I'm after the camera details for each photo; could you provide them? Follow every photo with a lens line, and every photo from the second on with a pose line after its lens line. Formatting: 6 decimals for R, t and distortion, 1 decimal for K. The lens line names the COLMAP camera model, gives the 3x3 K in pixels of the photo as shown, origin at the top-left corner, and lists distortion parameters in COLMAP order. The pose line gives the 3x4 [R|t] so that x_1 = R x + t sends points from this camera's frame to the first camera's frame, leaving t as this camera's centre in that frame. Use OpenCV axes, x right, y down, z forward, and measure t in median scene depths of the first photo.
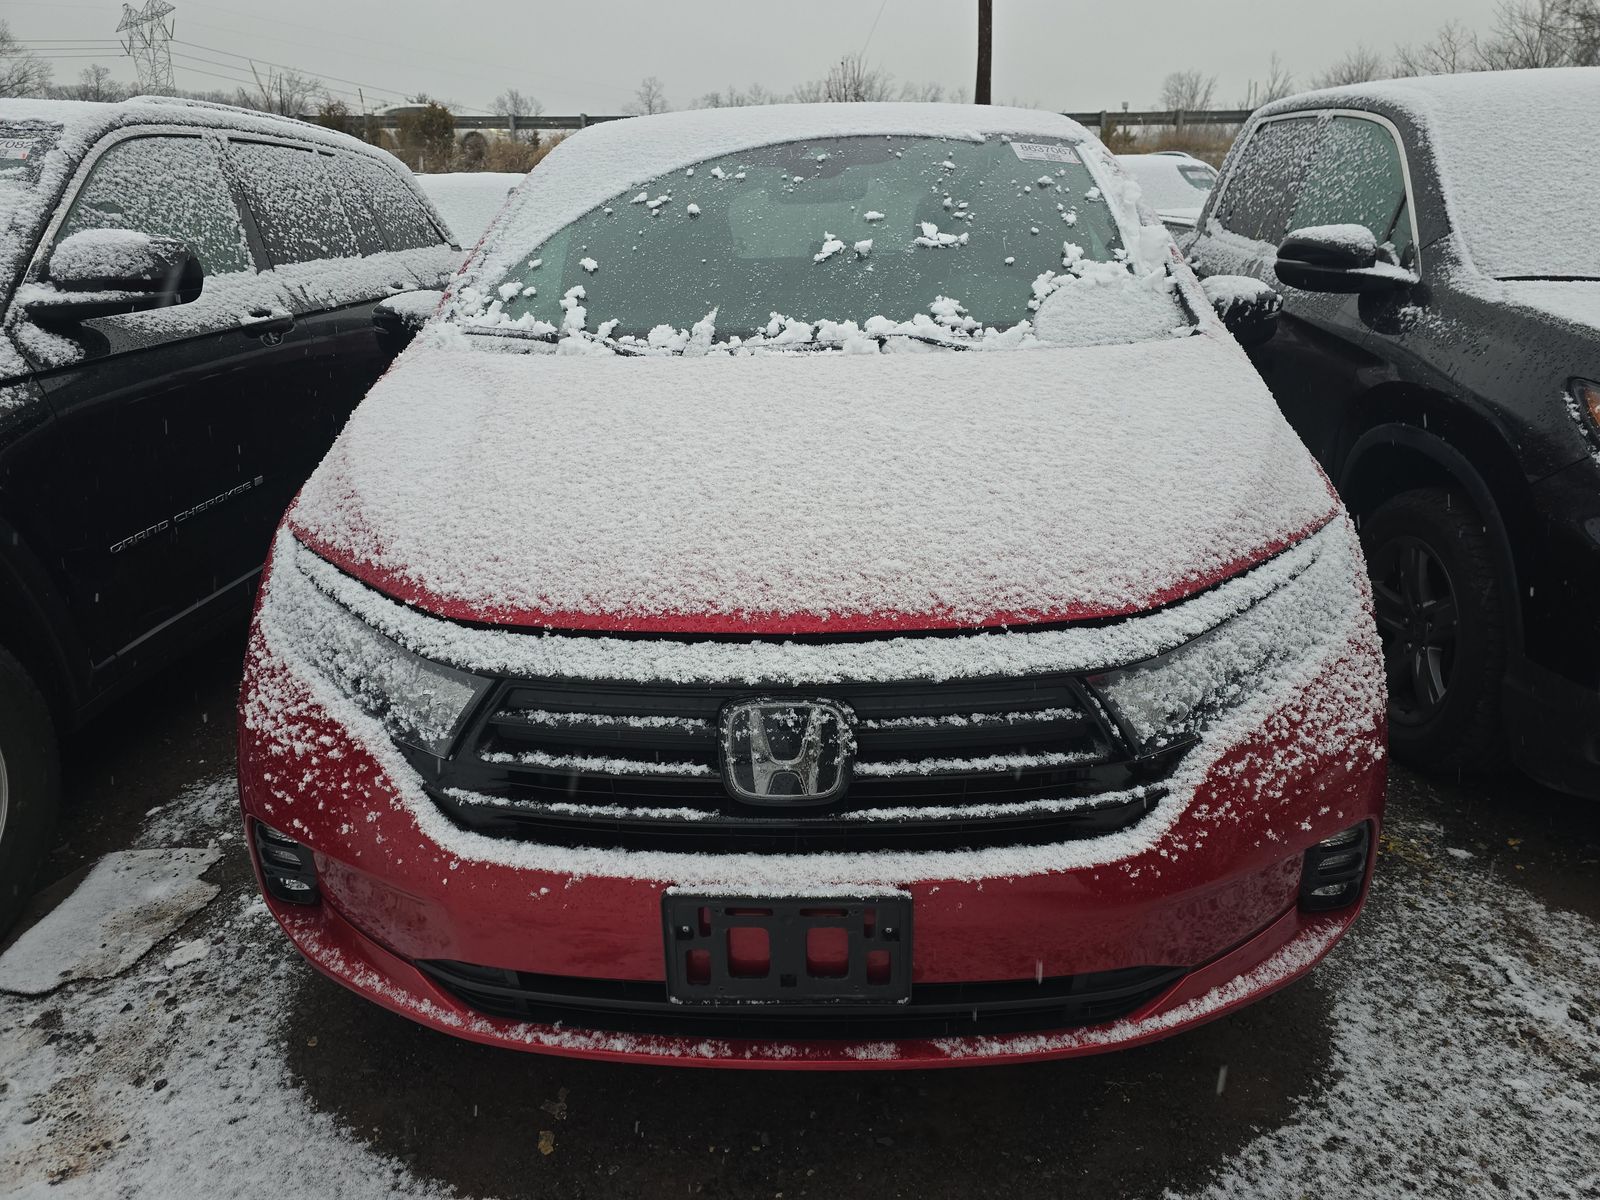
lens RADIAL K [[1079.5, 0, 809.8], [0, 1079.5, 596.7], [0, 0, 1]] dist [0.070608, -0.081969]
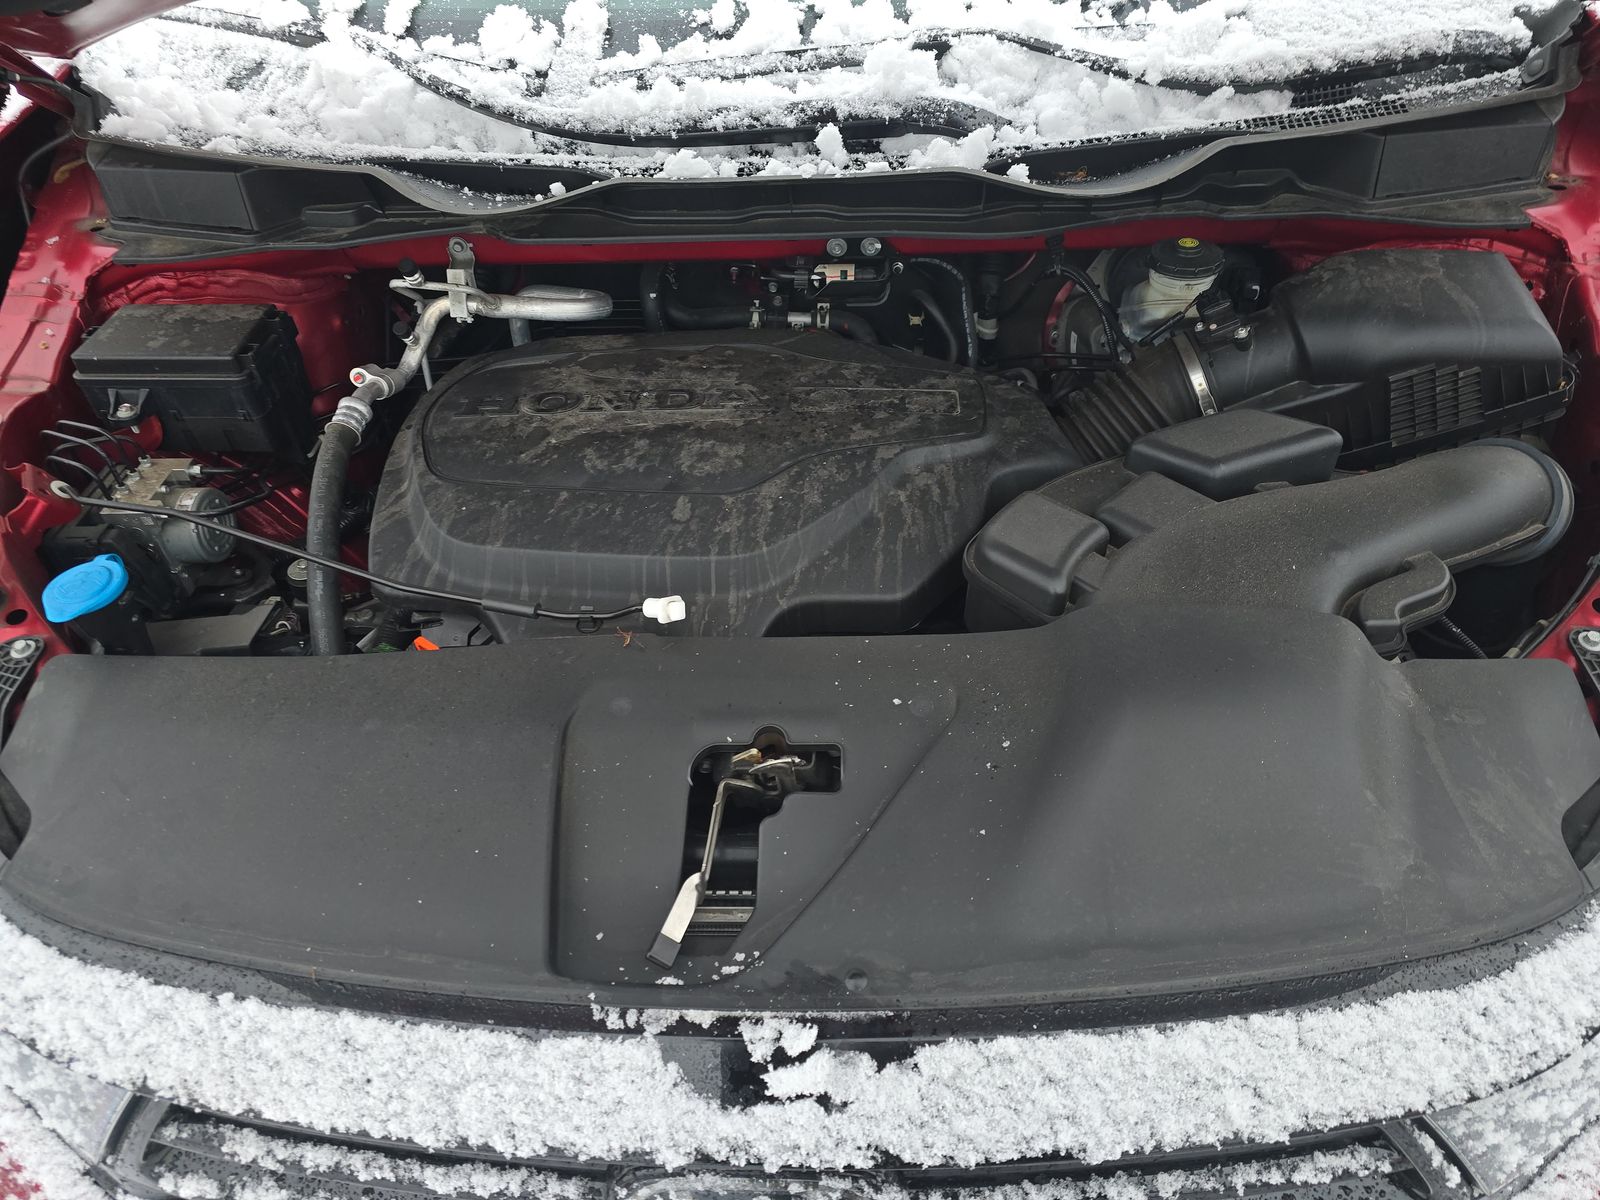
lens RADIAL K [[1079.5, 0, 809.8], [0, 1079.5, 596.7], [0, 0, 1]] dist [0.070608, -0.081969]
pose [[0.999729, -0.017525, -0.015293, 0.013146], [0.022123, 0.919434, 0.392623, -0.301302], [0.007181, -0.392855, 0.919572, 0.657259]]
